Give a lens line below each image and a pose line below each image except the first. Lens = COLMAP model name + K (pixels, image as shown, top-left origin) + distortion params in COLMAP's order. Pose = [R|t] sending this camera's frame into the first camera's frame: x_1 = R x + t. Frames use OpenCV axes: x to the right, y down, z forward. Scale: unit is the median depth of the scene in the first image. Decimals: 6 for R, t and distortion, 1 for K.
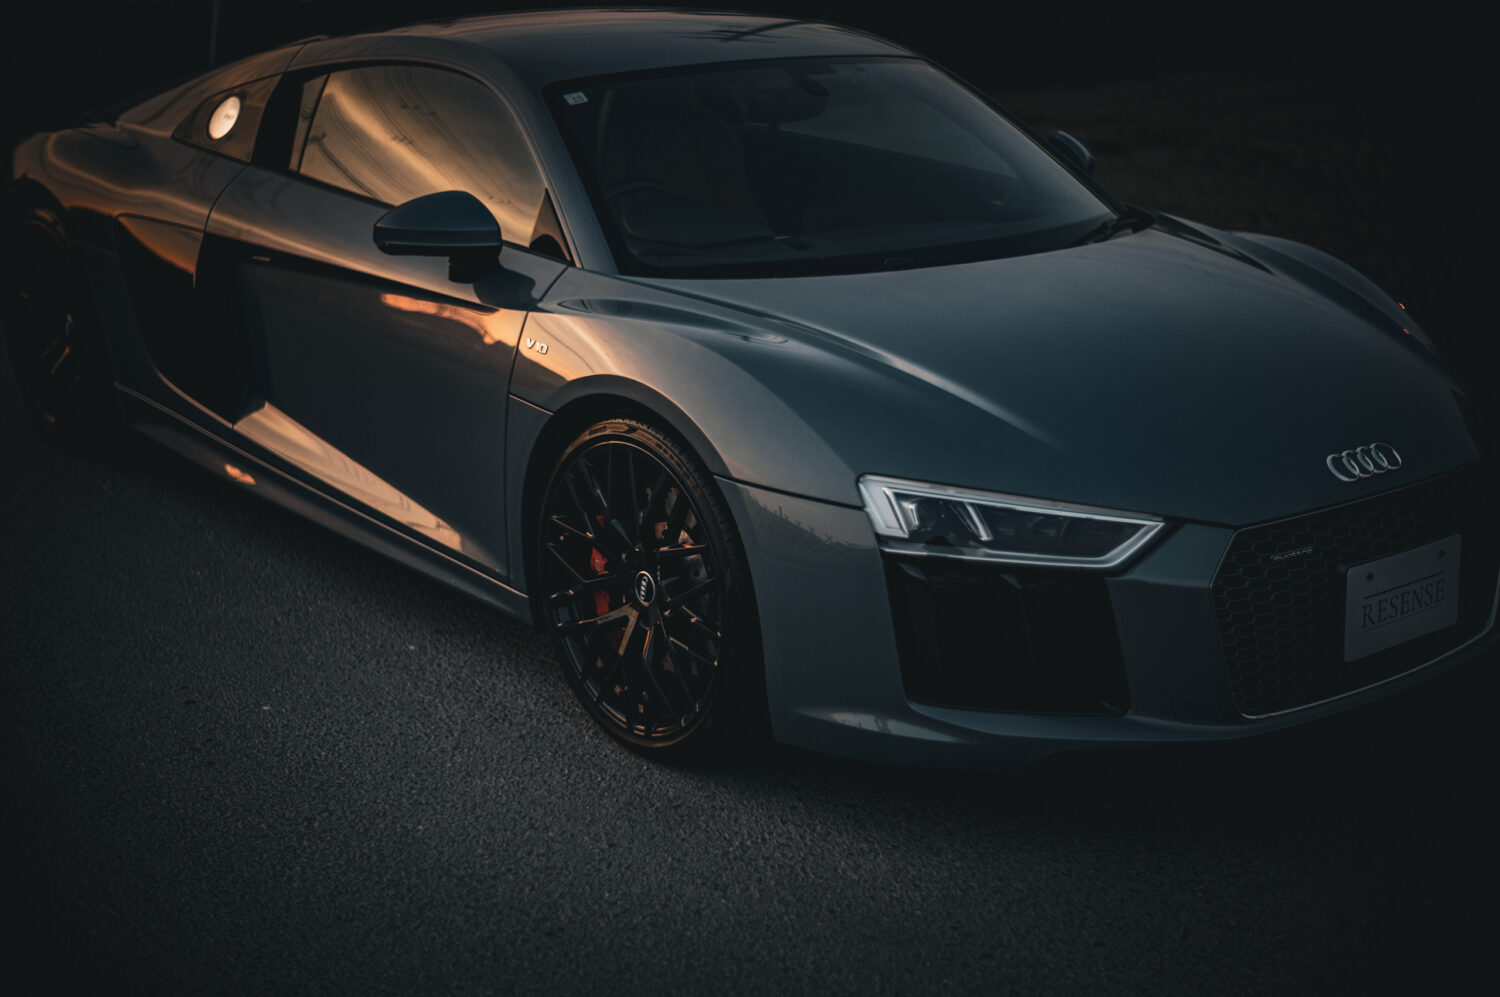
lens RADIAL K [[2115.6, 0, 750.0], [0, 2115.6, 498.5], [0, 0, 1]] dist [-0.108193, 0.039648]
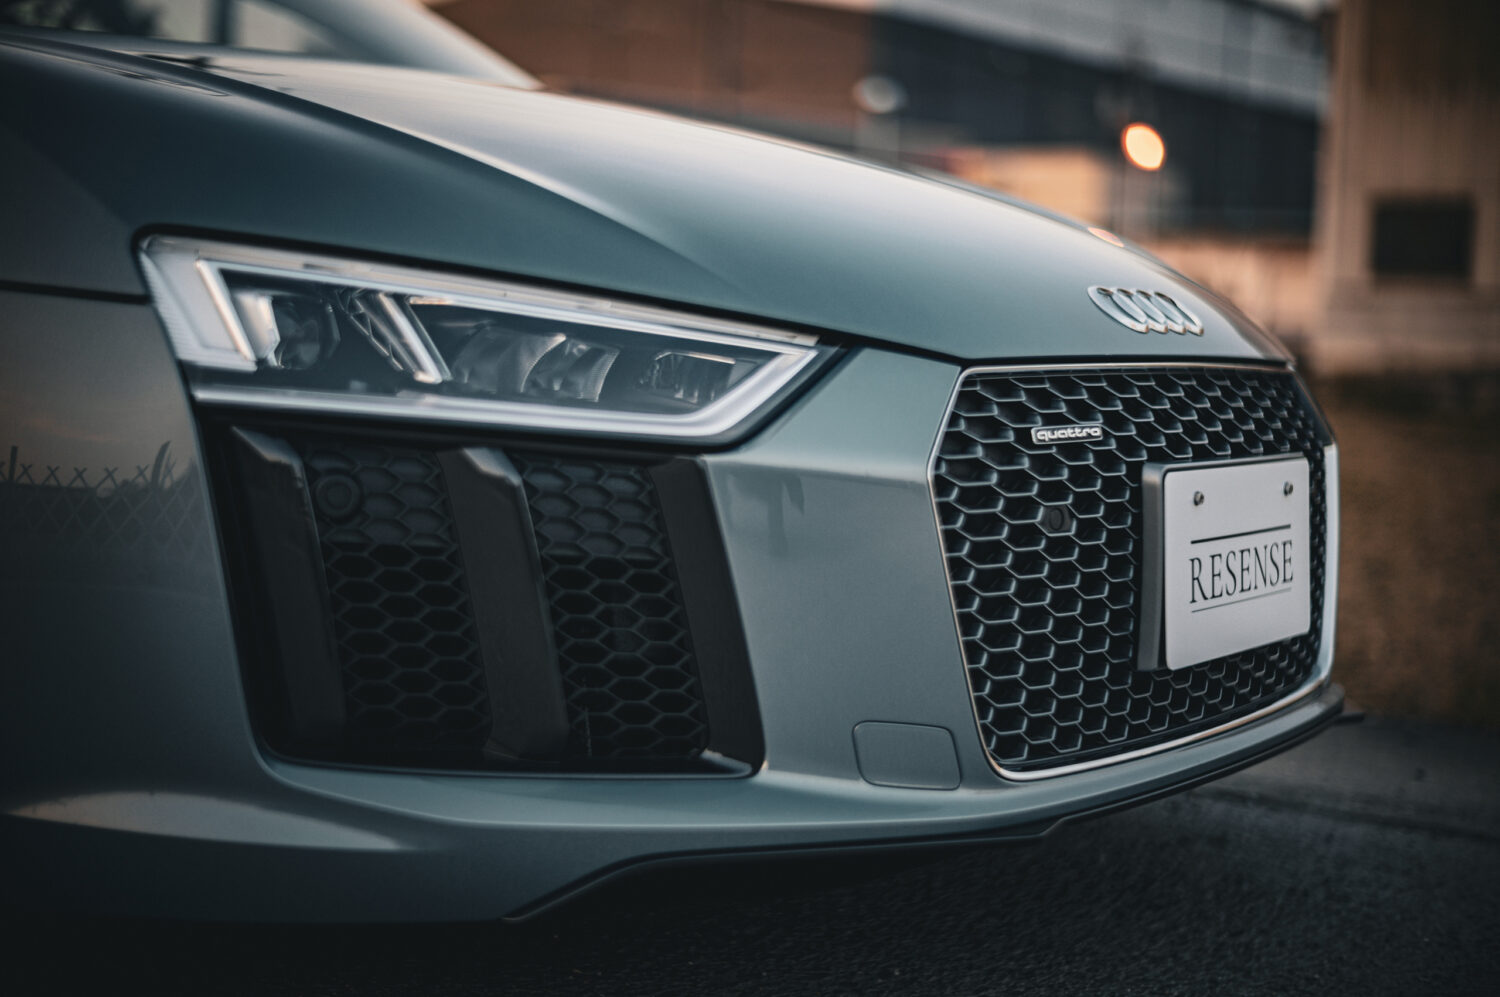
lens RADIAL K [[2115.6, 0, 750.0], [0, 2115.6, 498.5], [0, 0, 1]] dist [-0.108193, 0.039648]
pose [[0.967689, -0.013877, 0.251767, 0.063738], [0.056054, 0.985339, -0.161137, 0.119021], [-0.245839, 0.170043, 0.954279, 0.562945]]
